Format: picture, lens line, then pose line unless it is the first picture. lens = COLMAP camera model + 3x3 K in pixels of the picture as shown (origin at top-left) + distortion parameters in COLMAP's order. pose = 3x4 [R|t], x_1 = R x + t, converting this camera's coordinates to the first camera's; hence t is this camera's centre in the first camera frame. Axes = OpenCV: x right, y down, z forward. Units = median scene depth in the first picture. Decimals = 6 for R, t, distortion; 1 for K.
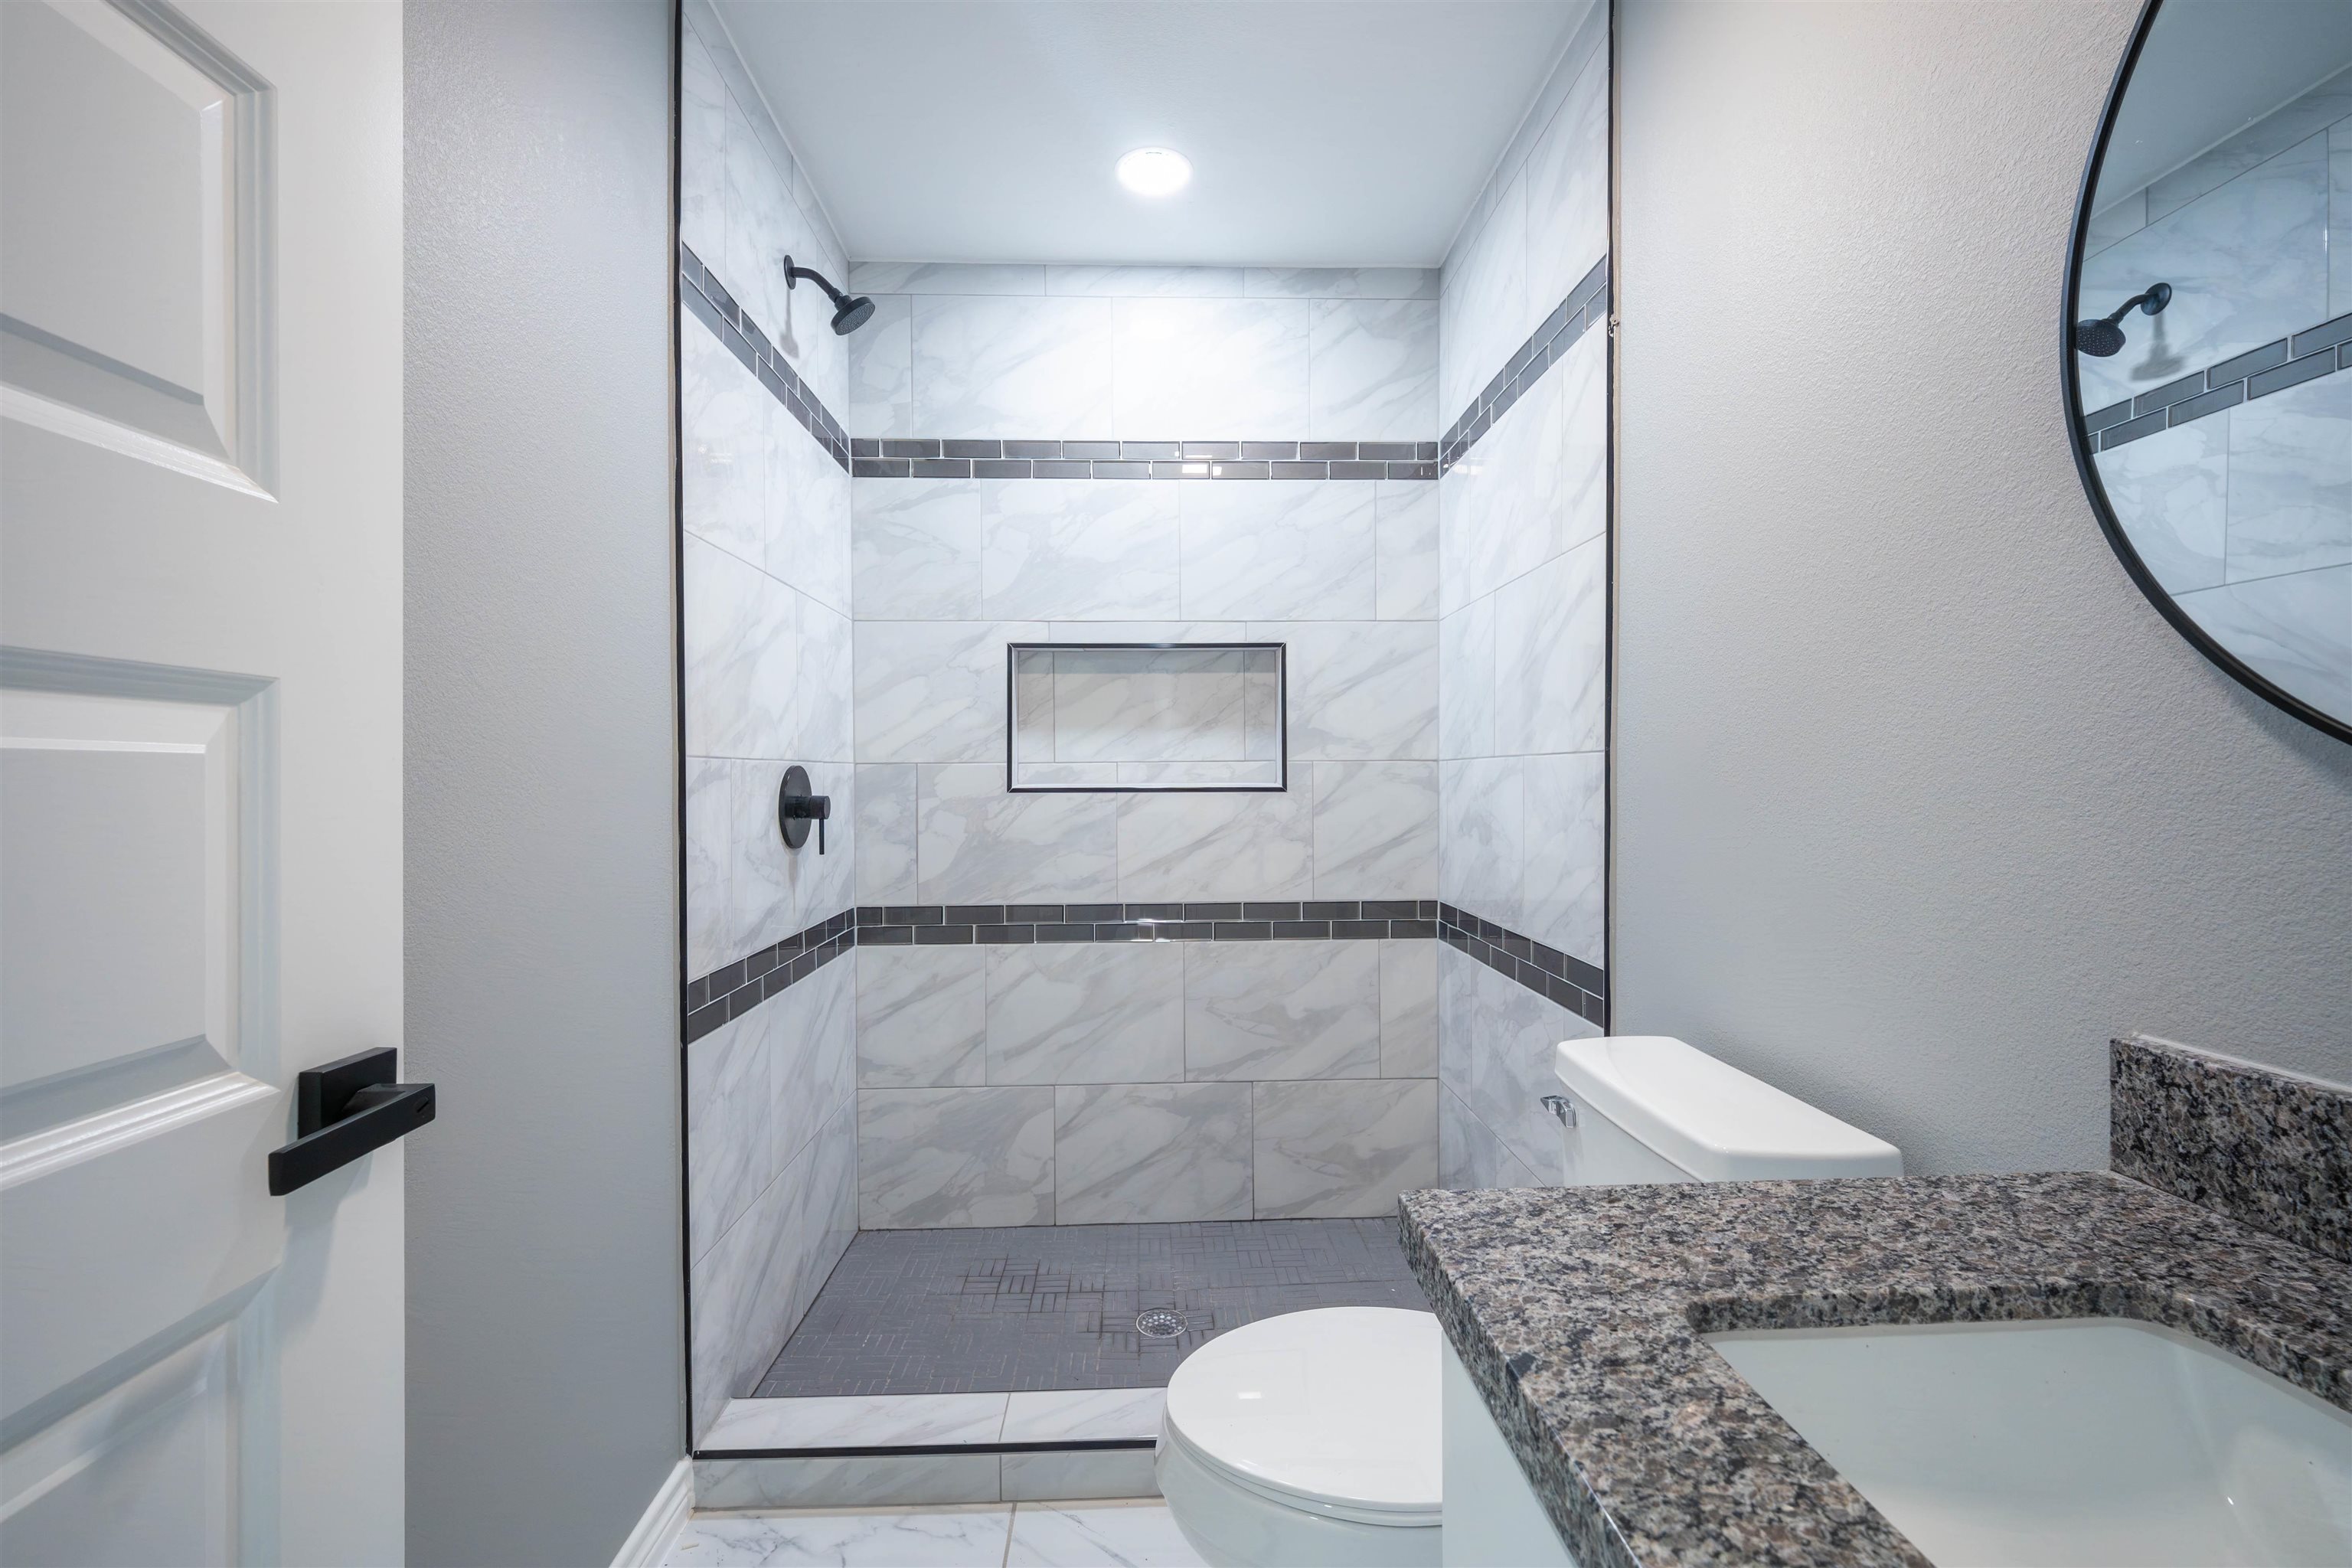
lens RADIAL K [[987.4, 0, 1182.2], [0, 987.4, 784.7], [0, 0, 1]] dist [0.008644, -0.005491]
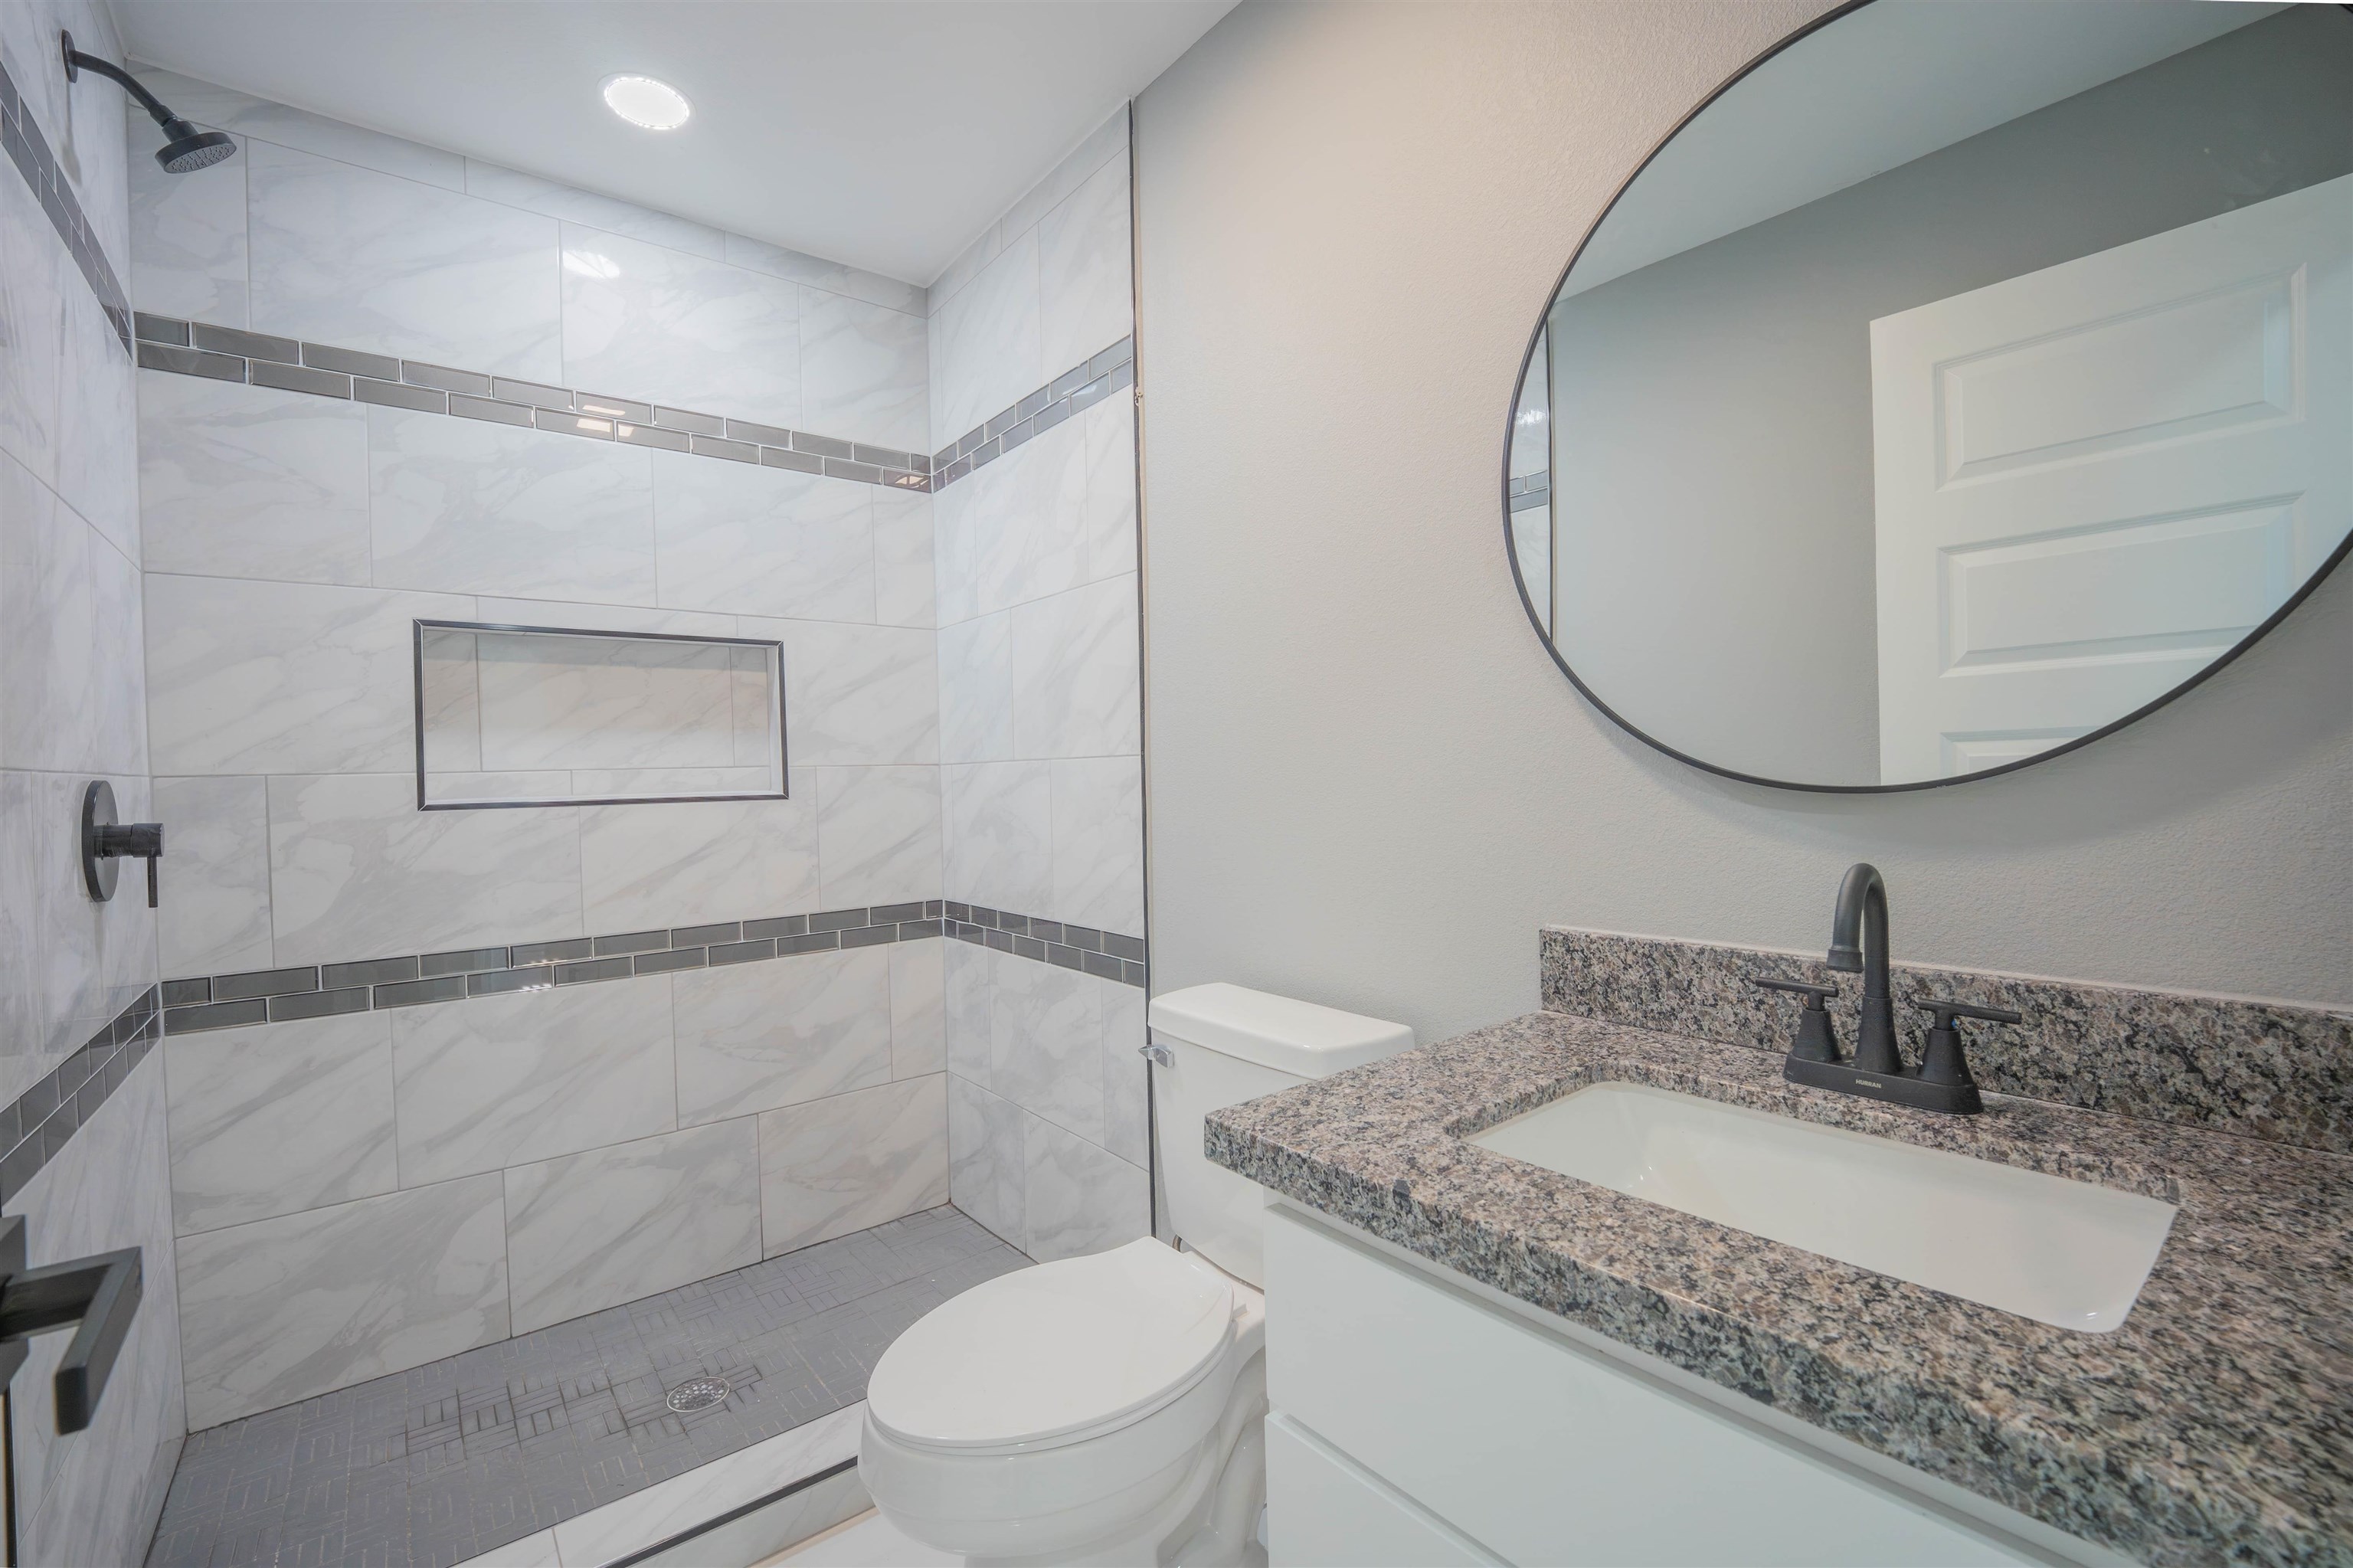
lens RADIAL K [[995.9, 0, 1181.2], [0, 995.9, 790.0], [0, 0, 1]] dist [-0.000089, -0.005309]
pose [[0.809388, -0.023793, 0.586792, -0.157994], [0.024657, 0.999675, 0.006523, 0.001502], [-0.586756, 0.009189, 0.809711, 0.007757]]
